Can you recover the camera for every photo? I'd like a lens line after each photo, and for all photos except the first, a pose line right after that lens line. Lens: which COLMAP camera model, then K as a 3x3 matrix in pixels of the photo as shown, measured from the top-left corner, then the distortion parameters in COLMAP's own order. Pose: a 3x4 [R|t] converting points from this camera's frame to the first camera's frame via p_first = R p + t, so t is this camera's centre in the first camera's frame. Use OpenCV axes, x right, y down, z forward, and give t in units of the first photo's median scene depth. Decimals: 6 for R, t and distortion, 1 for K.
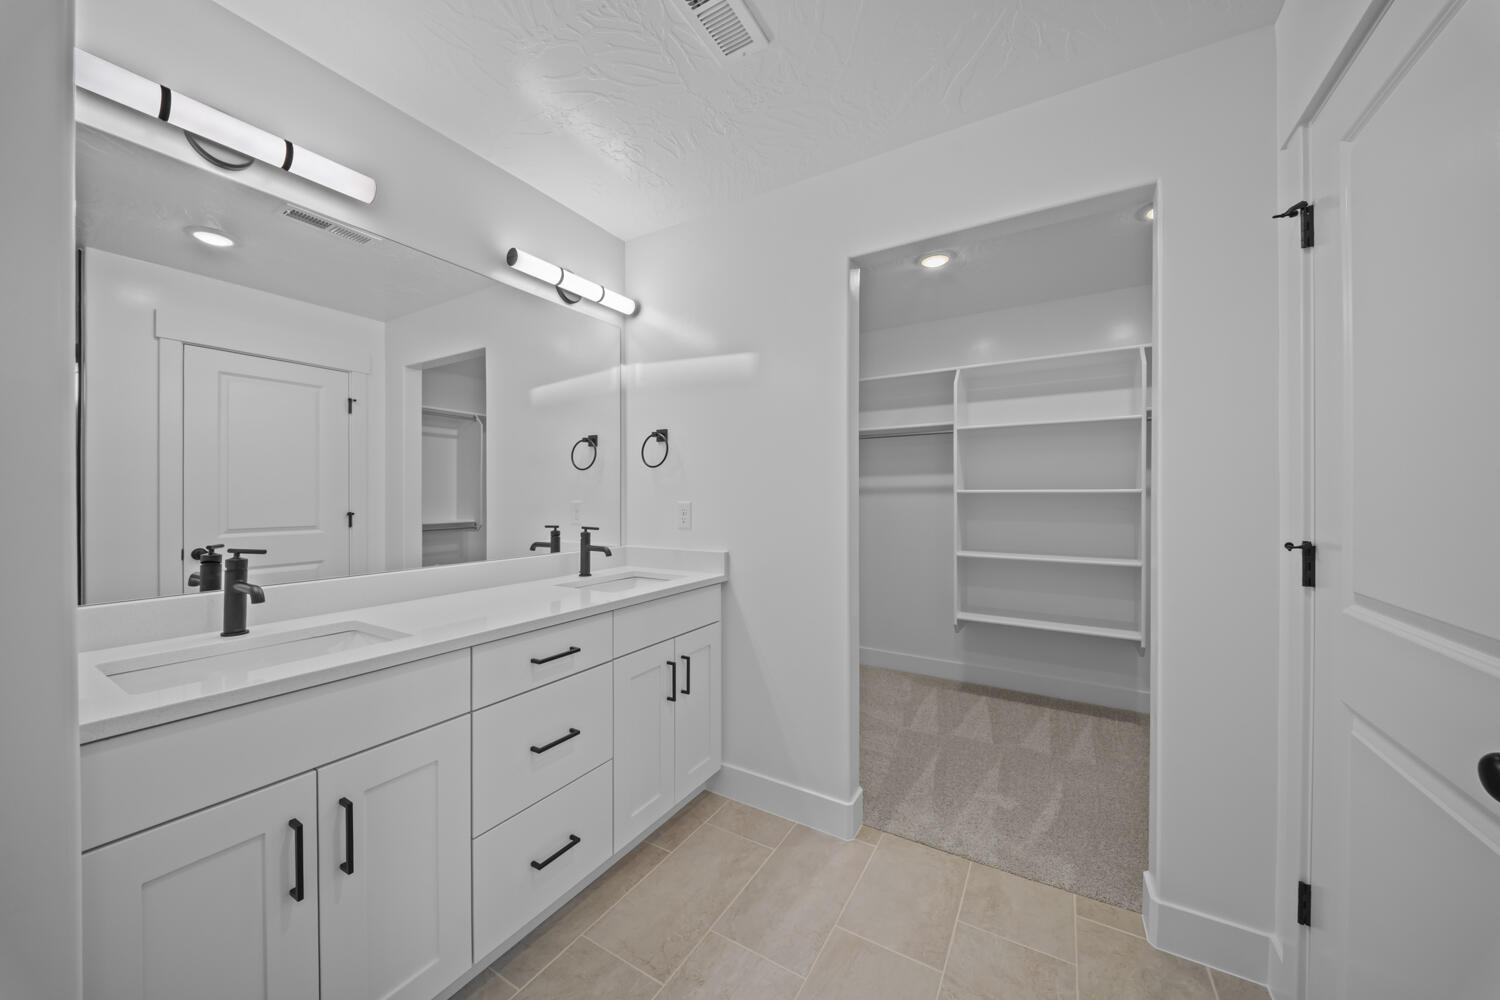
lens RADIAL K [[527.7, 0, 746.4], [0, 527.7, 502.5], [0, 0, 1]] dist [0.011703, -0.007273]
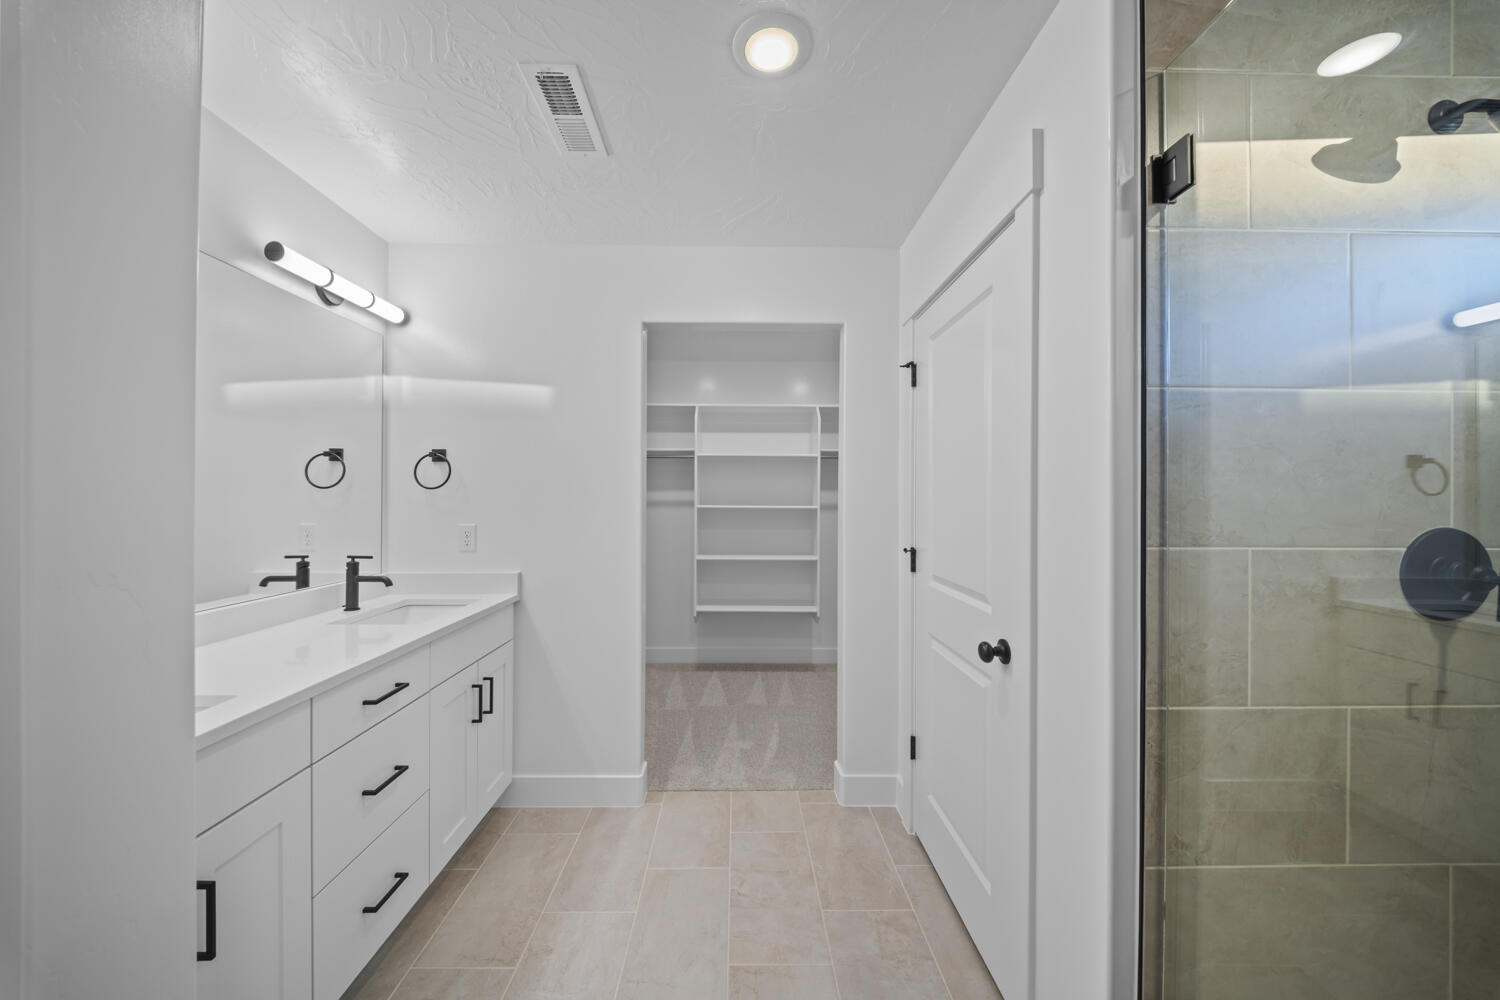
lens RADIAL K [[527.7, 0, 746.4], [0, 527.7, 502.5], [0, 0, 1]] dist [0.011703, -0.007273]
pose [[0.847391, -0.000403, 0.530969, -0.205521], [0.000064, 1.000000, 0.000657, -0.043528], [-0.530969, -0.000523, 0.847391, -0.123648]]
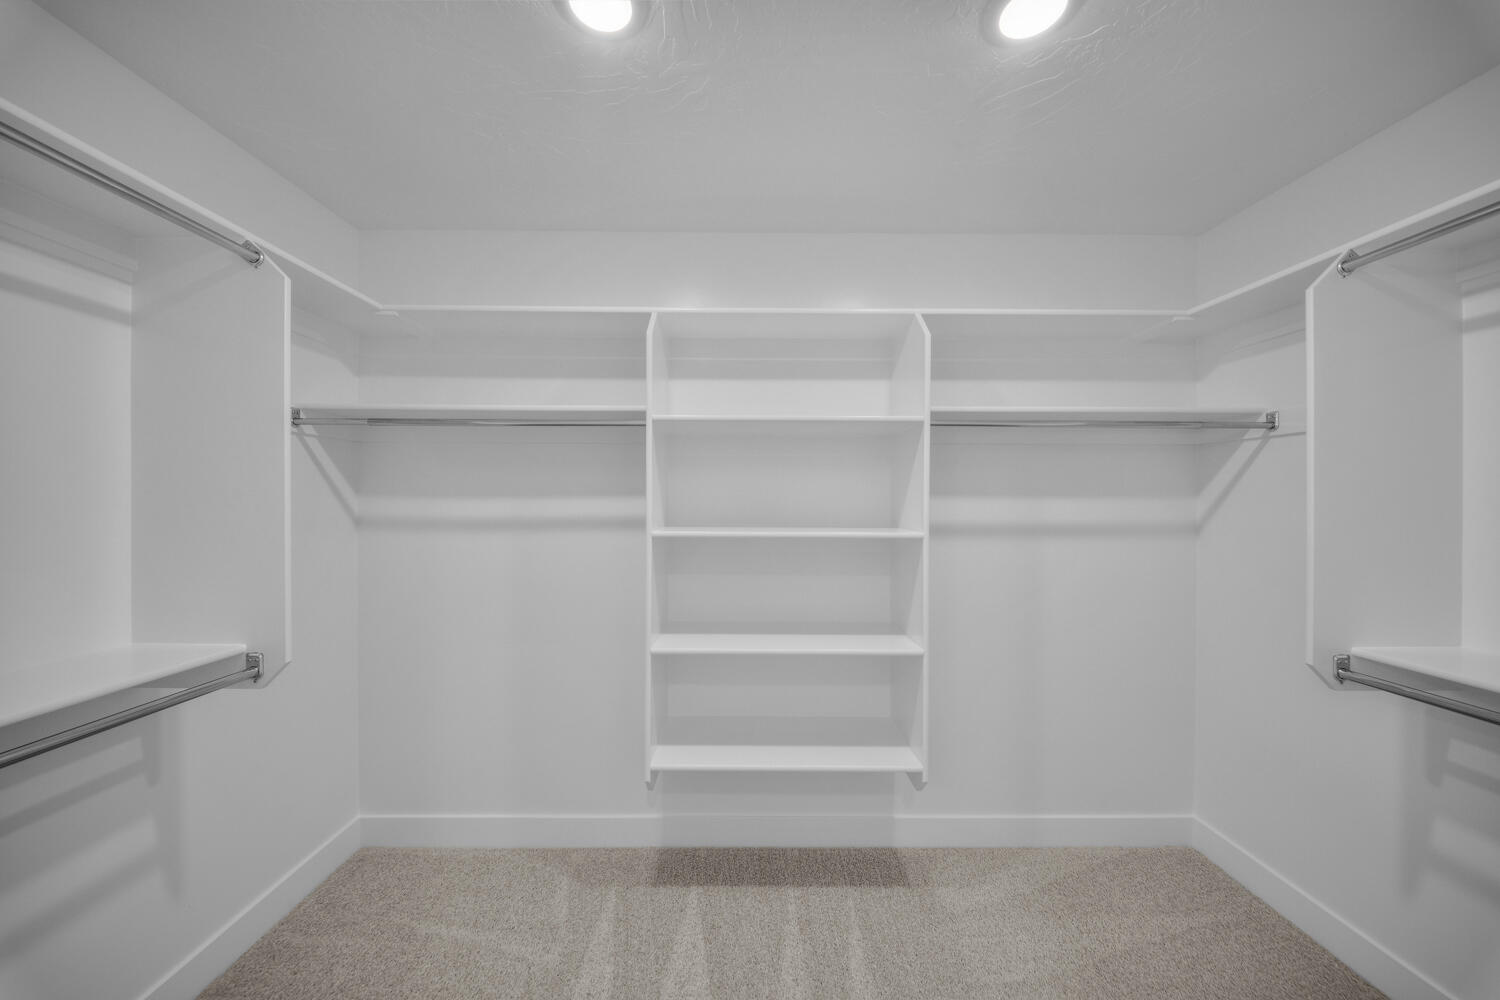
lens RADIAL K [[527.7, 0, 746.4], [0, 527.7, 502.5], [0, 0, 1]] dist [0.011703, -0.007273]
pose [[0.851165, 0.003564, 0.524886, 0.271038], [-0.000565, 0.999983, -0.005873, -0.069206], [-0.524898, 0.004703, 0.851152, 0.671941]]
